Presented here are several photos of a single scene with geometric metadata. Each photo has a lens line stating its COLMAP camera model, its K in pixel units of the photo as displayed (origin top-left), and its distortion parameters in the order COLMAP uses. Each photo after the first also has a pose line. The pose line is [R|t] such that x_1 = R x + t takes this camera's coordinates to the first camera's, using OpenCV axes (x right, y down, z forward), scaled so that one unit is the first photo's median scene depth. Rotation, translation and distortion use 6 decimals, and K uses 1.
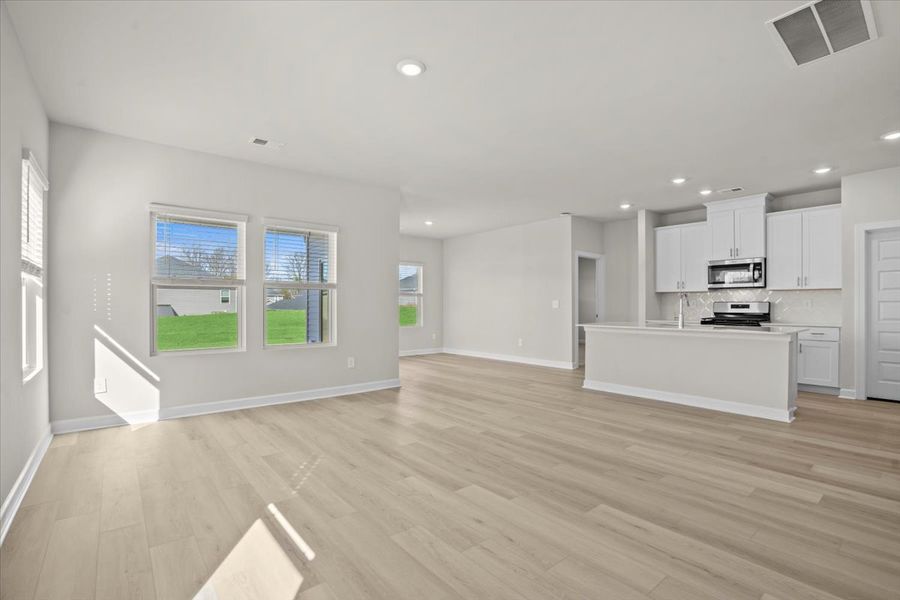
lens RADIAL K [[413.4, 0, 449.3], [0, 413.4, 304.8], [0, 0, 1]] dist [-0.031702, 0.004706]
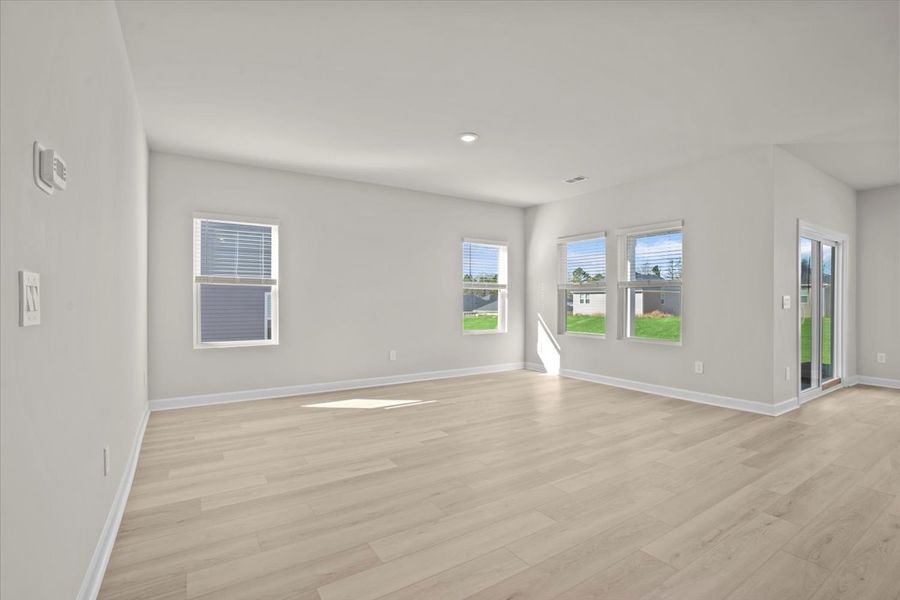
lens RADIAL K [[413.4, 0, 452.5], [0, 413.4, 297.5], [0, 0, 1]] dist [-0.031702, 0.004706]
pose [[-0.107730, -0.012026, -0.994107, 1.284700], [-0.004044, 0.999924, -0.011658, 0.004909], [0.994172, 0.002764, -0.107771, 1.060094]]
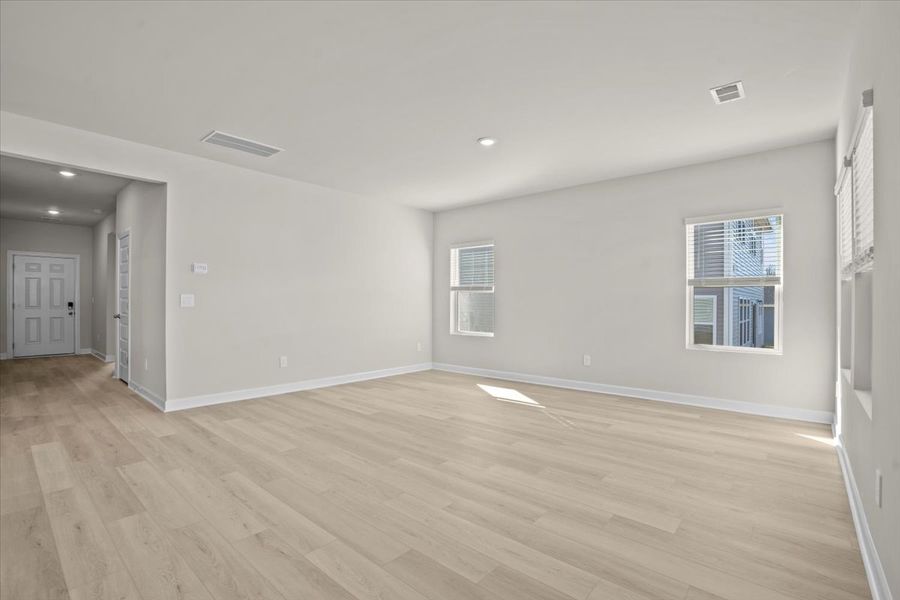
lens RADIAL K [[413.4, 0, 452.2], [0, 413.4, 296.7], [0, 0, 1]] dist [-0.031702, 0.004706]
pose [[-0.986831, -0.007036, -0.161601, 0.254327], [-0.005154, 0.999914, -0.012068, -0.004798], [0.161672, -0.011076, -0.986782, 2.333077]]
